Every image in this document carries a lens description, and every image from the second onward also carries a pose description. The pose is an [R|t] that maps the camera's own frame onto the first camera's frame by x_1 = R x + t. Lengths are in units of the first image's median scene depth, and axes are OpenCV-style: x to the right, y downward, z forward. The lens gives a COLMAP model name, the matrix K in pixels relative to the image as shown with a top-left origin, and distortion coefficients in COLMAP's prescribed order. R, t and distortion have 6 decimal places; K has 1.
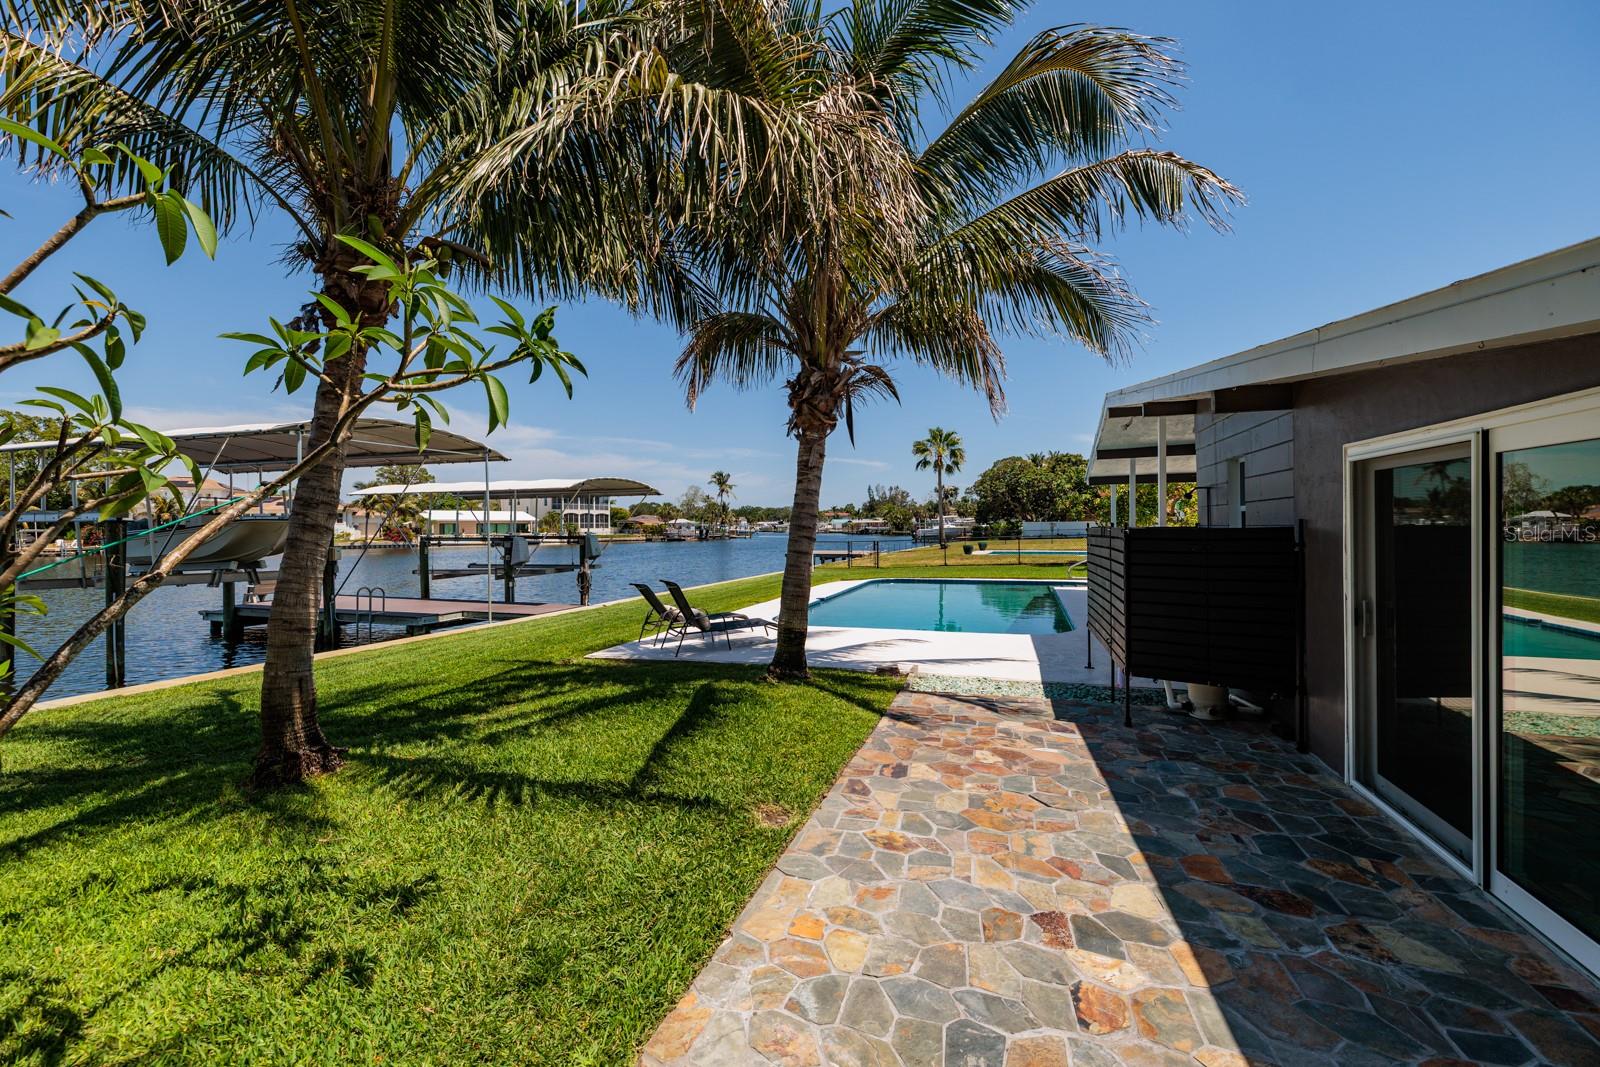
lens RADIAL K [[674.0, 0, 794.8], [0, 674.0, 530.2], [0, 0, 1]] dist [0.002541, 0.000401]
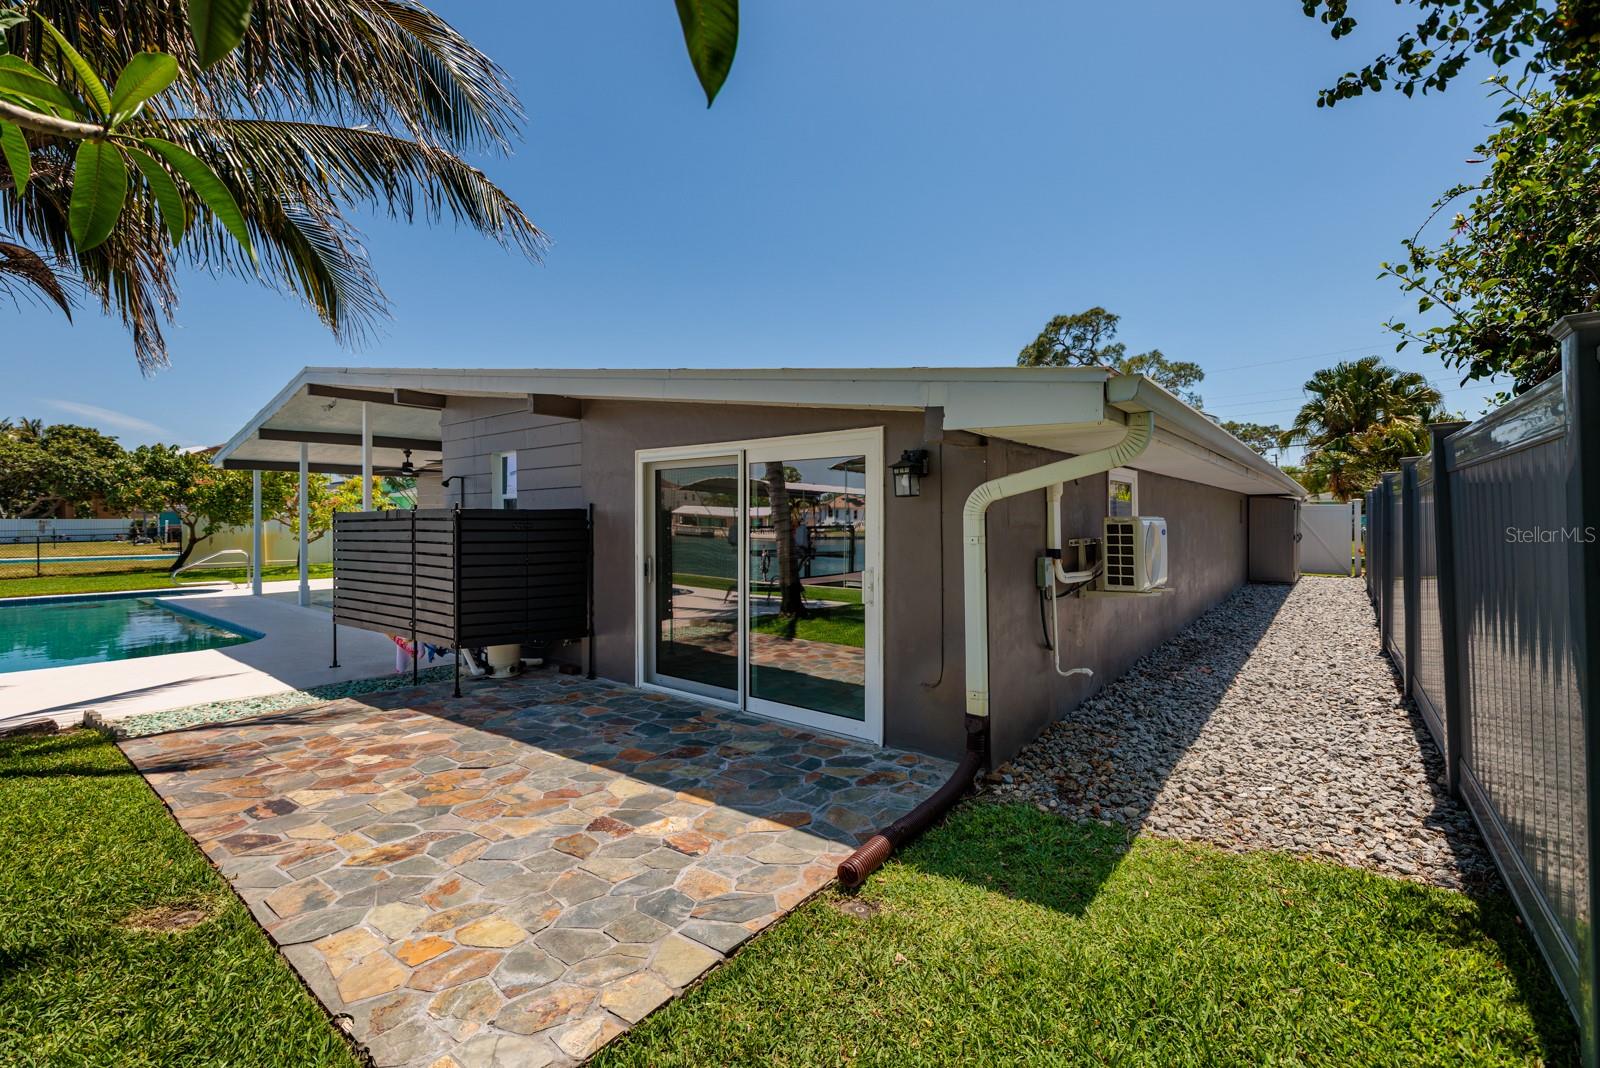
lens RADIAL K [[685.7, 0, 800.0], [0, 685.7, 524.3], [0, 0, 1]] dist [0.002087, 0.000072]
pose [[0.344243, 0.003989, 0.938872, -0.431906], [0.005274, 0.999967, -0.006183, 0.040727], [-0.938866, 0.007080, 0.344210, 0.172147]]
